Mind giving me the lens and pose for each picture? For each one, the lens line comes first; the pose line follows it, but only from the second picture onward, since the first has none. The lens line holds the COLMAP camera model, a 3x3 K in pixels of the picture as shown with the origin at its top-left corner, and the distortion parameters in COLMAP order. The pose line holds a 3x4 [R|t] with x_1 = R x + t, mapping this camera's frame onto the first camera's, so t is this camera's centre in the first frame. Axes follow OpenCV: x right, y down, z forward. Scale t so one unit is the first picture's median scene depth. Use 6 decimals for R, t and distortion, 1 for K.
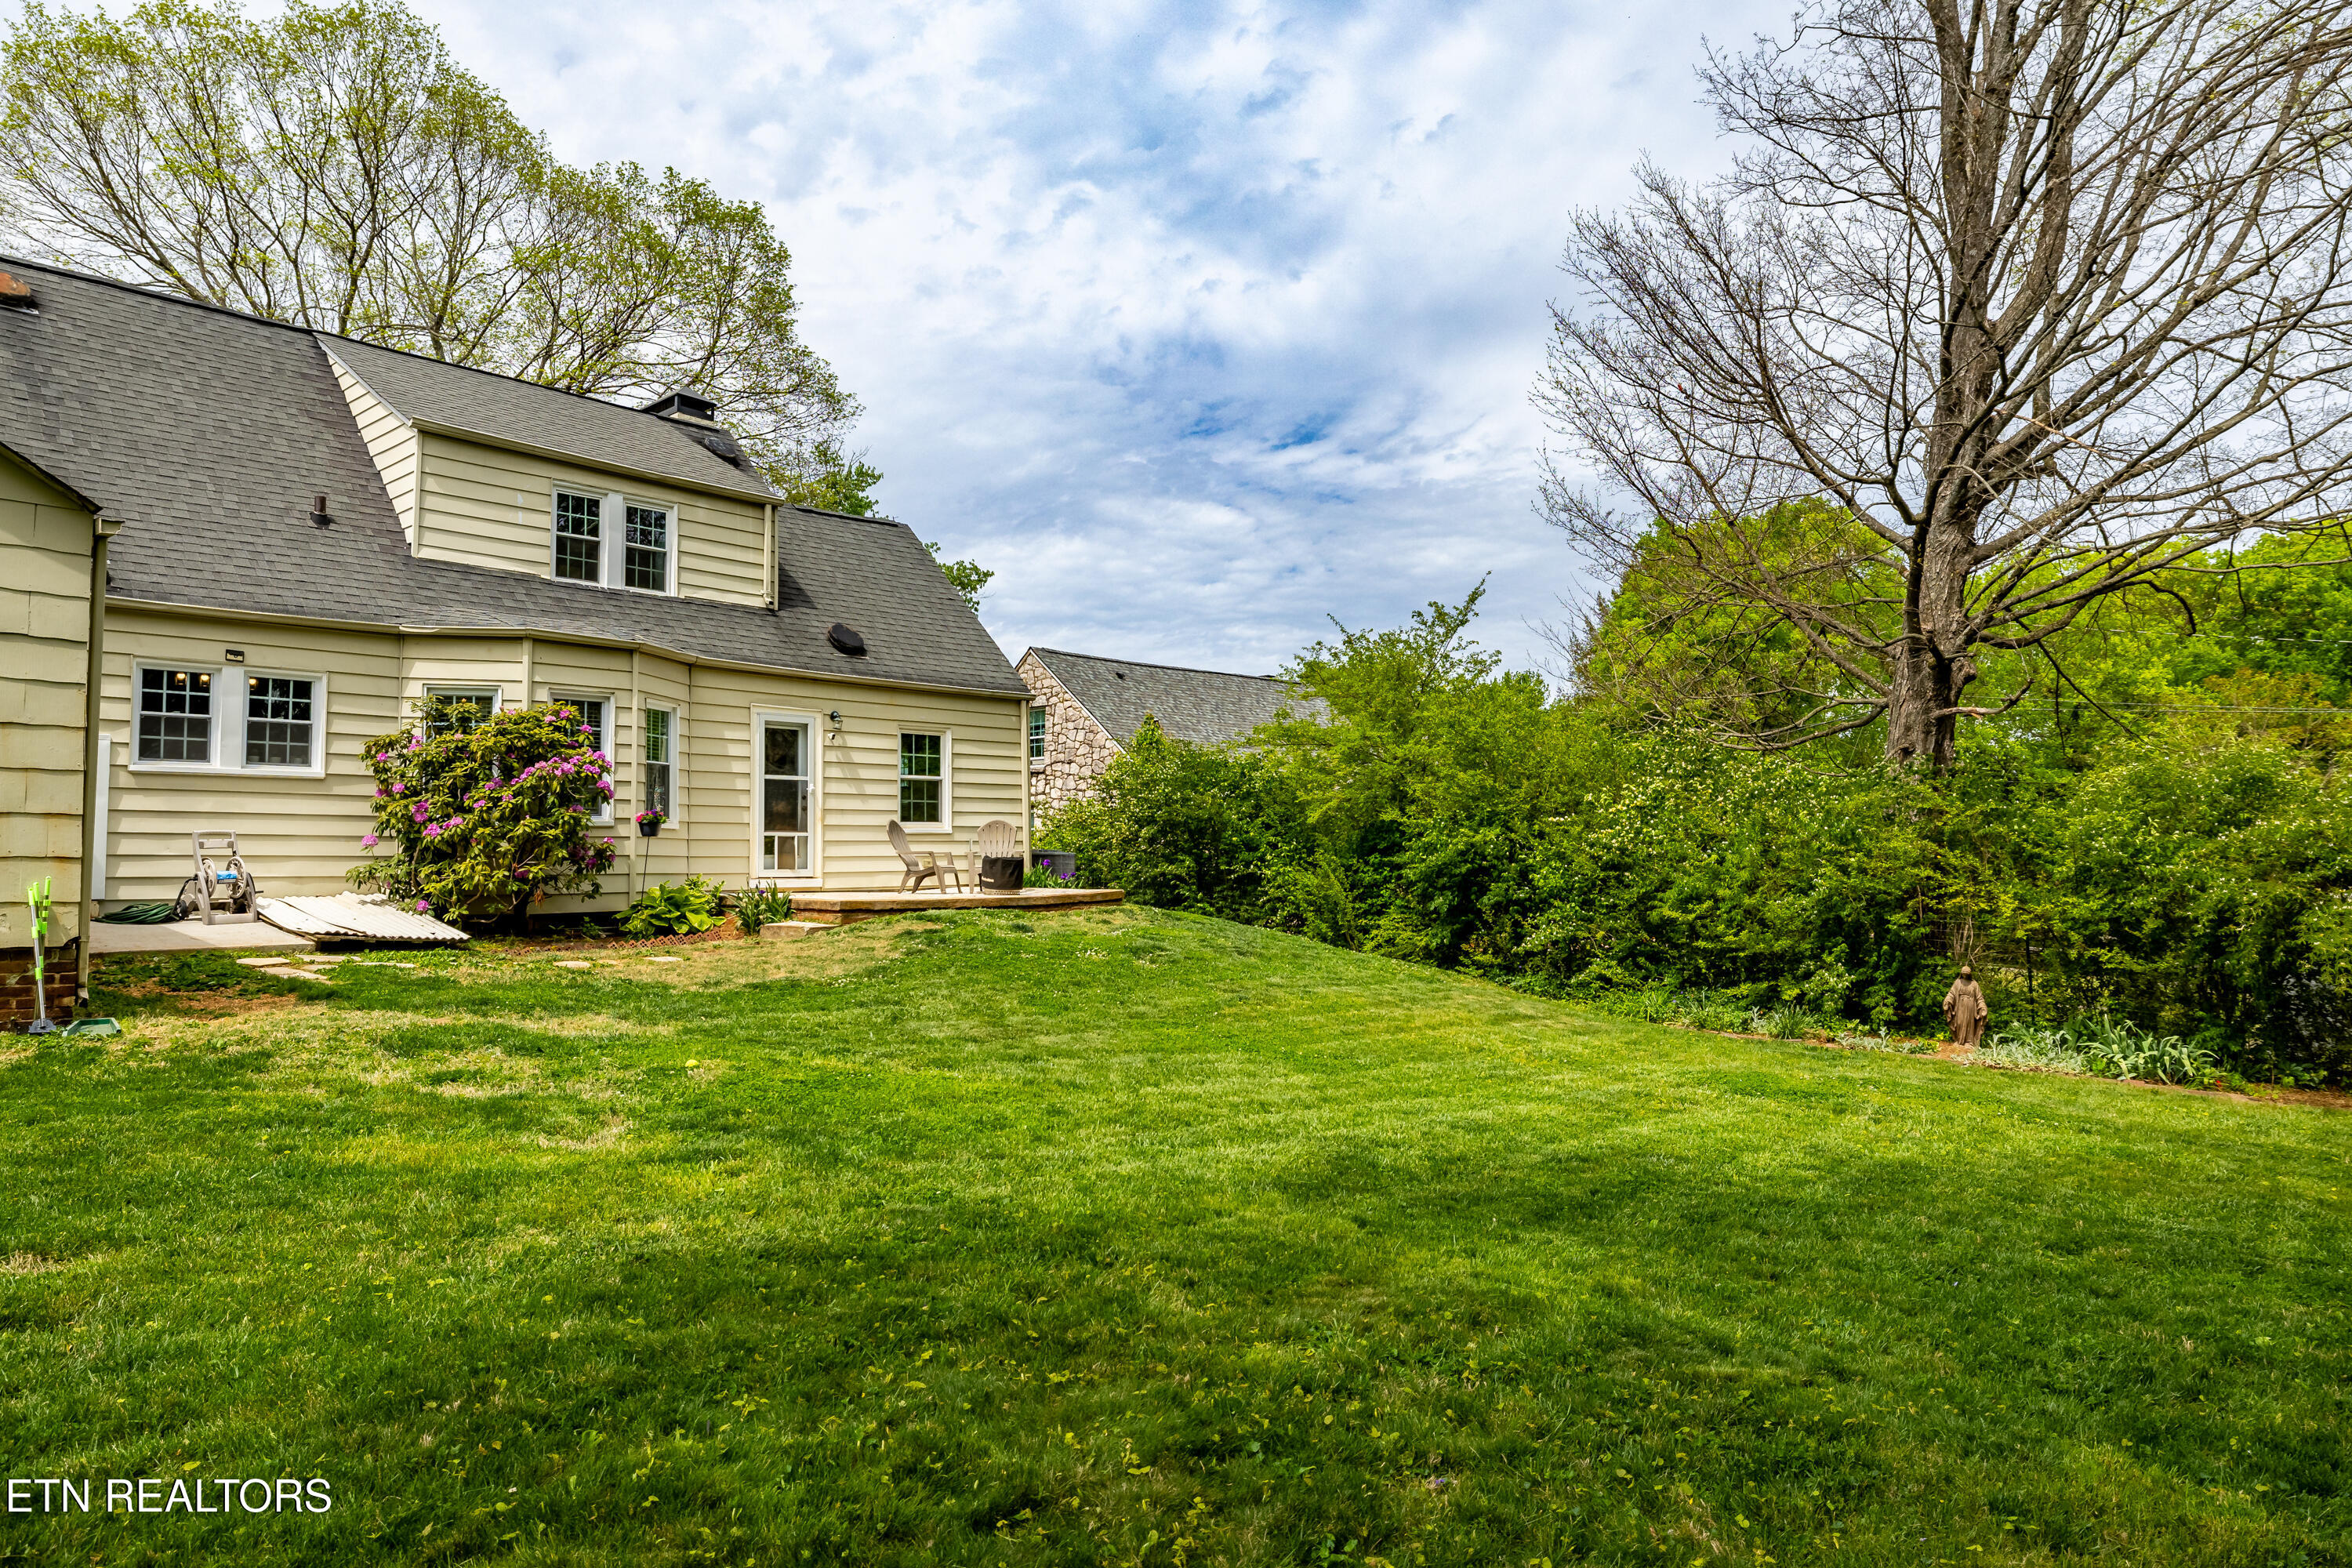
lens RADIAL K [[1454.3, 0, 1168.6], [0, 1454.3, 774.4], [0, 0, 1]] dist [-0.023938, 0.000724]
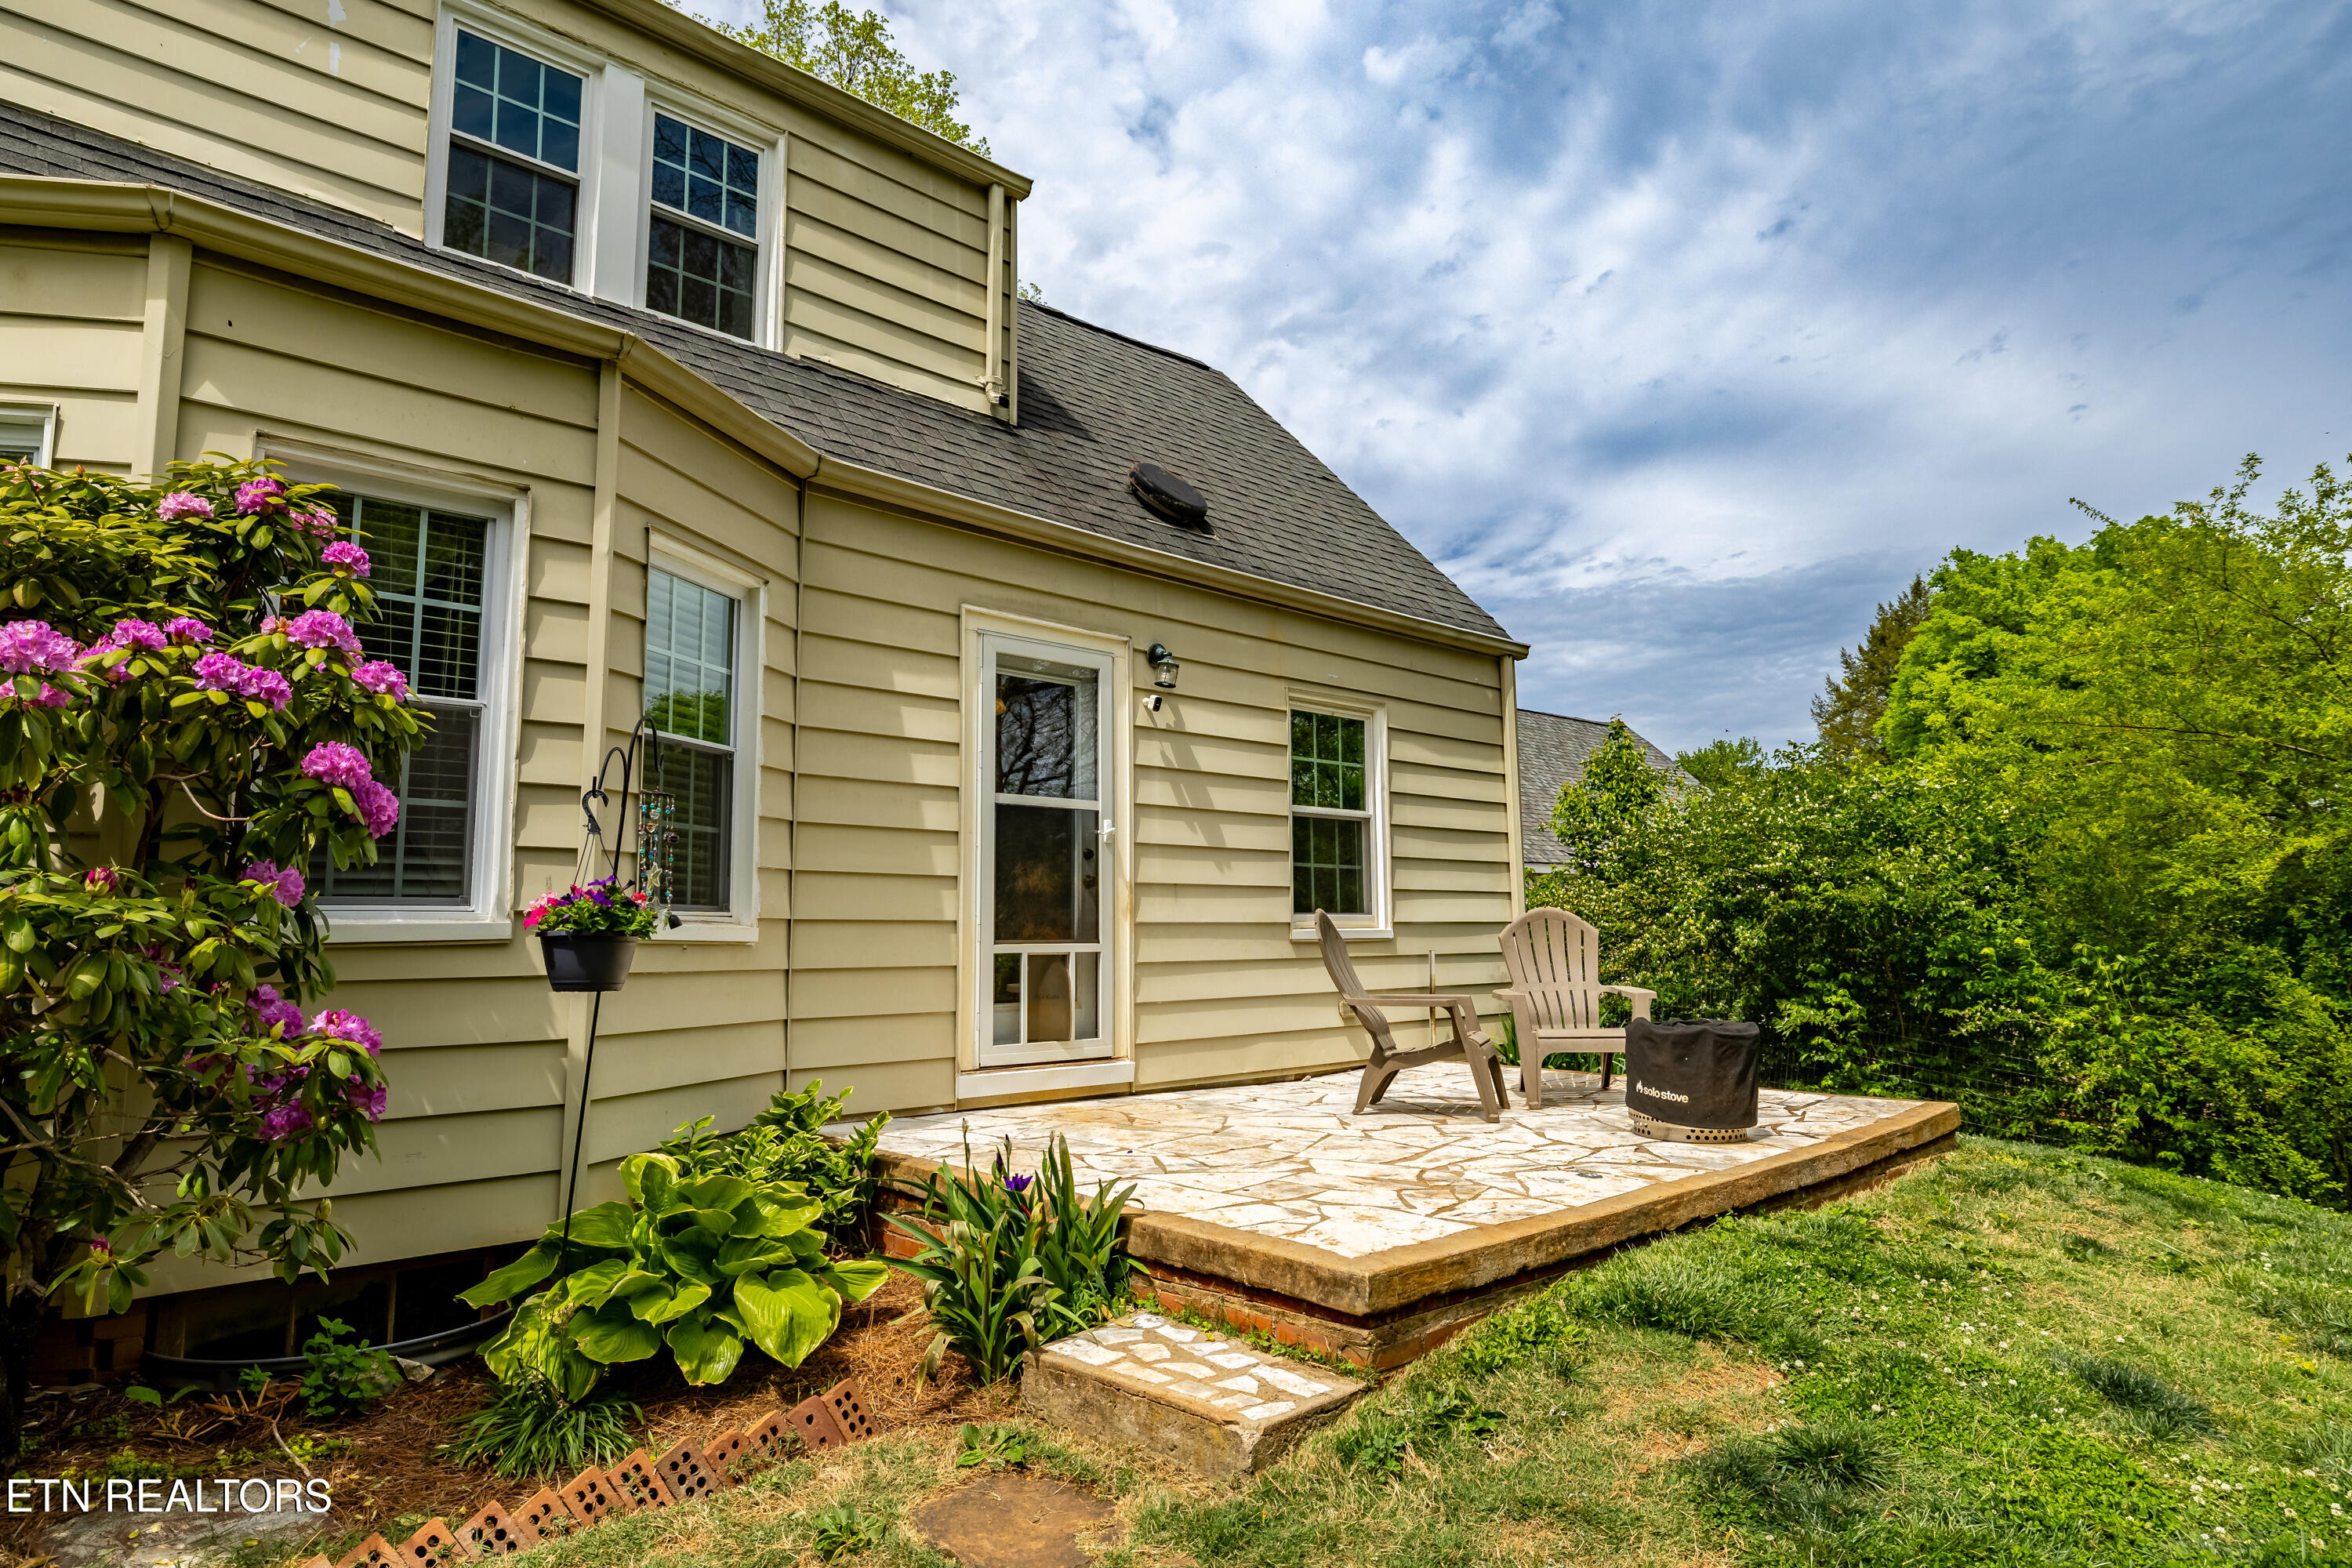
lens RADIAL K [[1336.3, 0, 1176.7], [0, 1336.3, 768.2], [0, 0, 1]] dist [0.001922, -0.001632]
pose [[0.995934, -0.007717, -0.089756, -0.199061], [0.001902, 0.997903, -0.064694, 0.016544], [0.090067, 0.064260, 0.993860, 0.653983]]
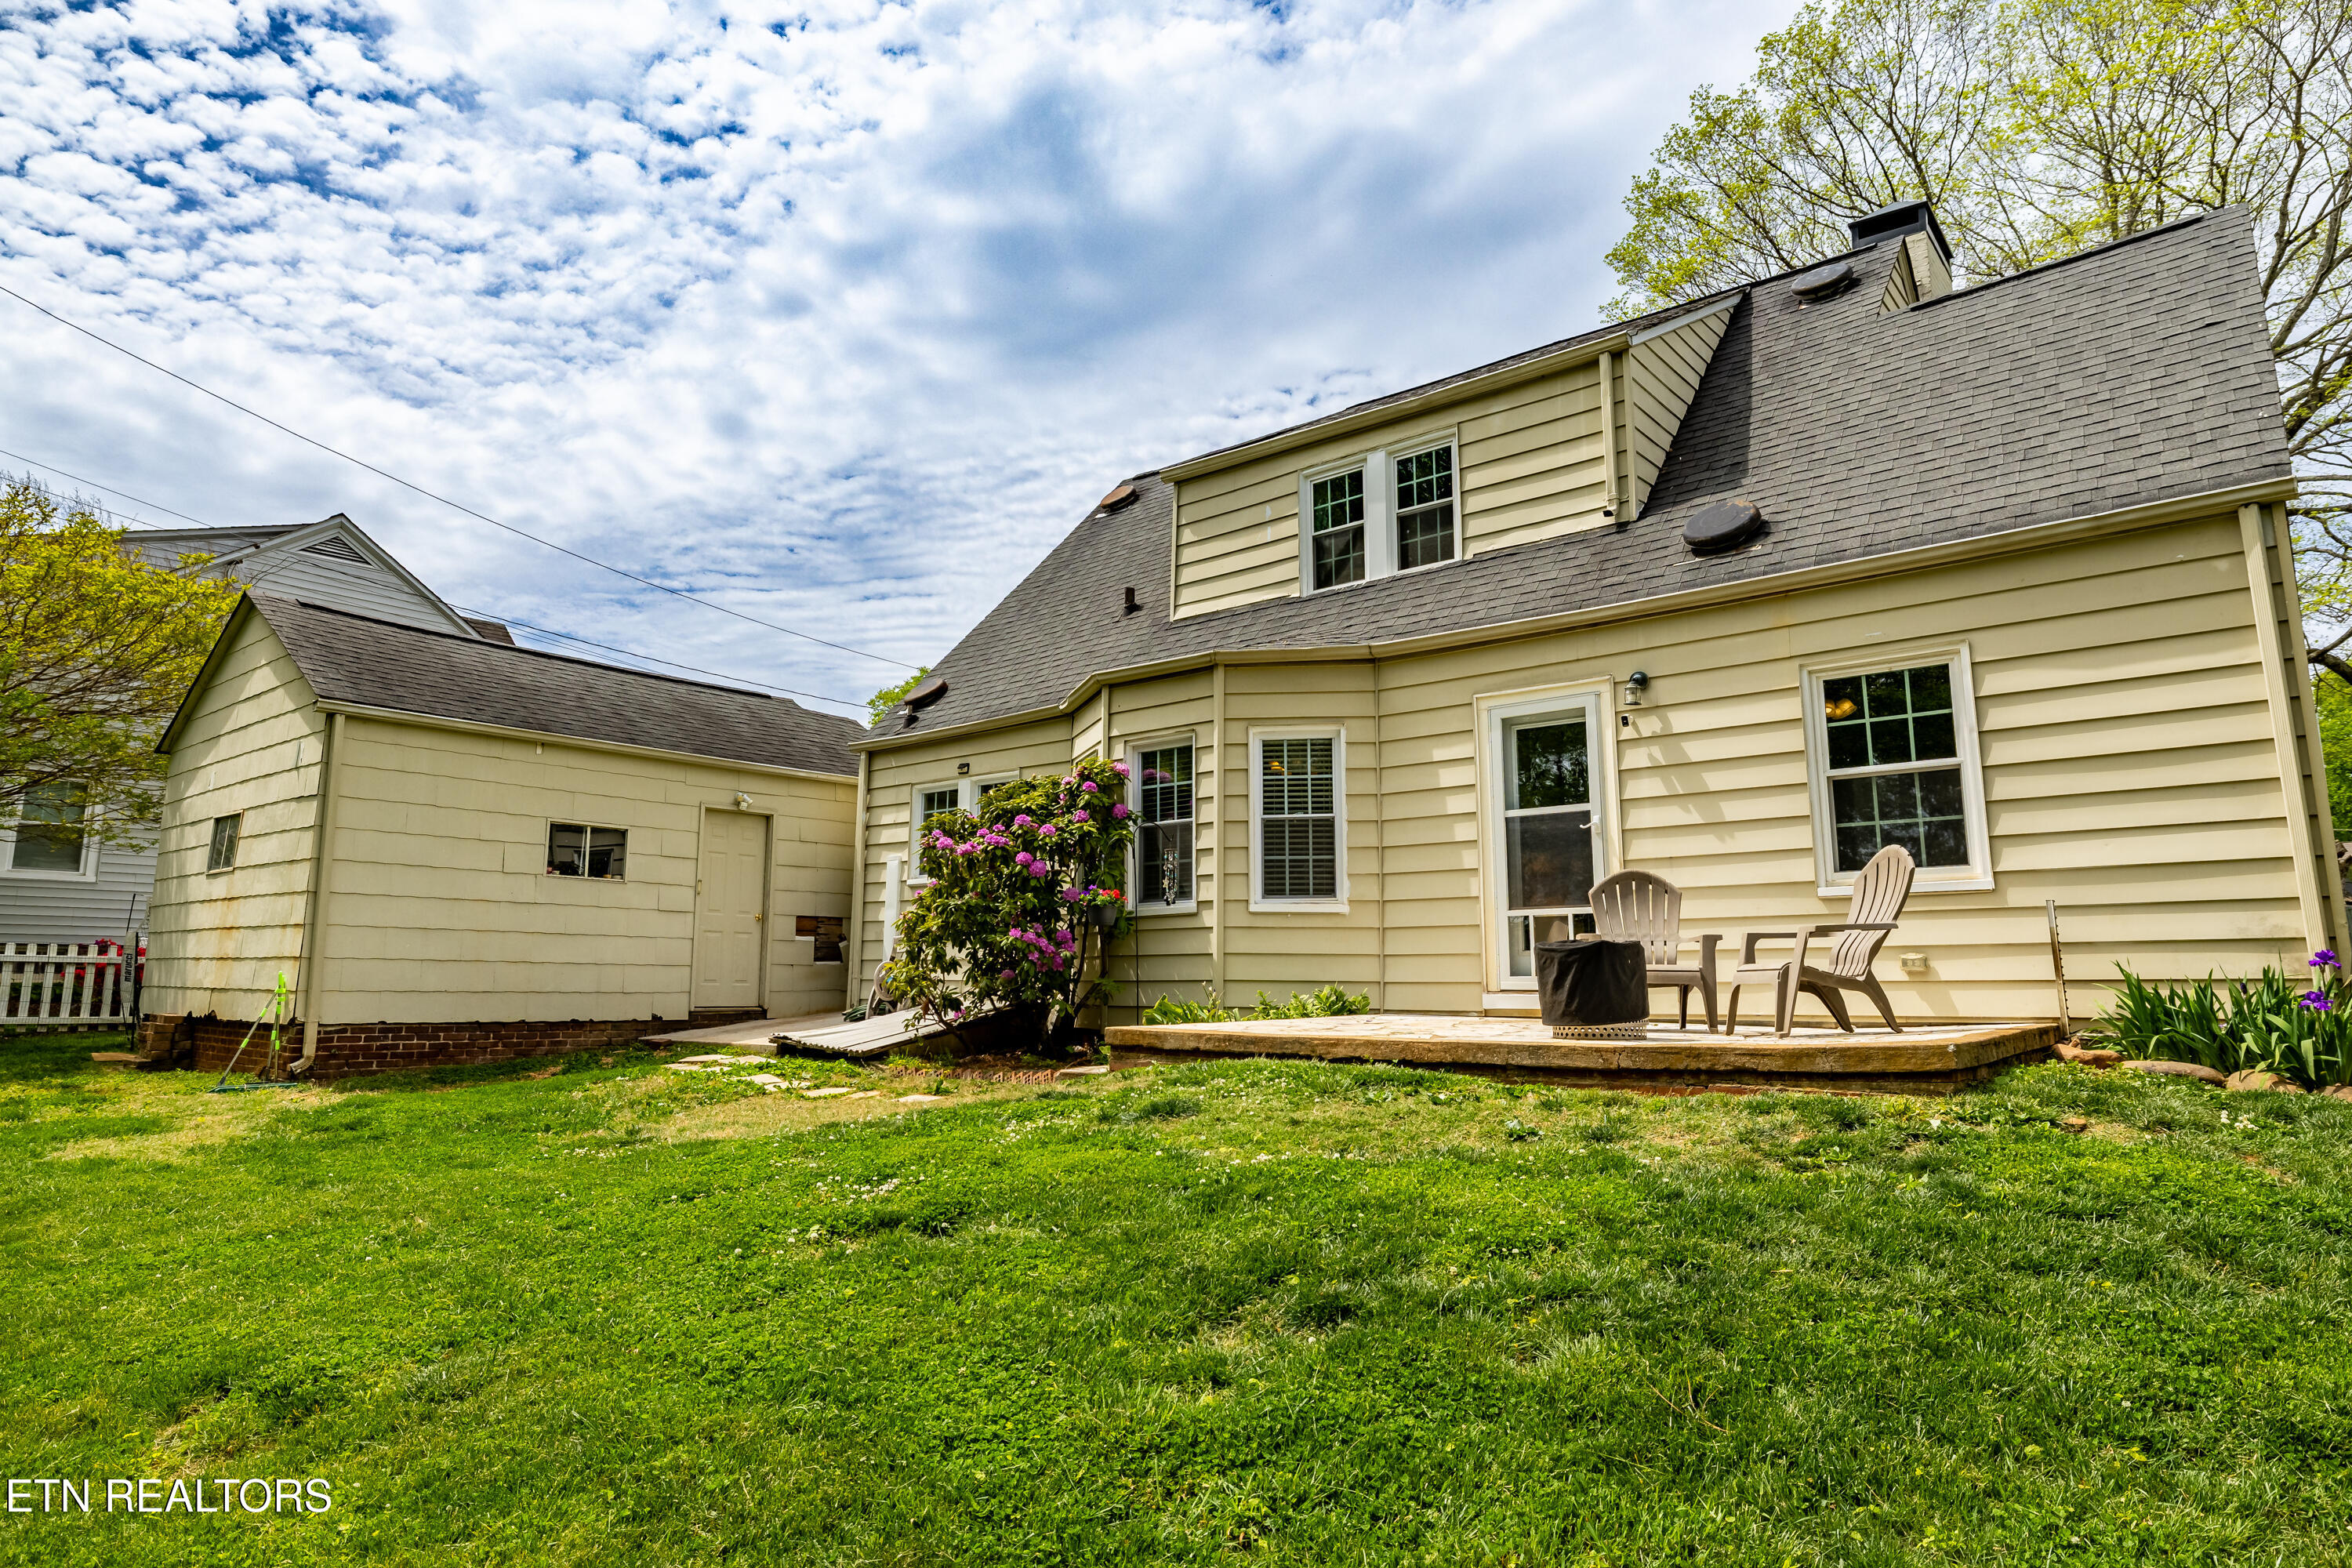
lens RADIAL K [[1336.3, 0, 1176.7], [0, 1336.3, 768.2], [0, 0, 1]] dist [0.001922, -0.001632]
pose [[0.032194, -0.154172, -0.987519, 0.245558], [0.056221, 0.986747, -0.152219, 0.057032], [0.997899, -0.050619, 0.040435, 0.847588]]
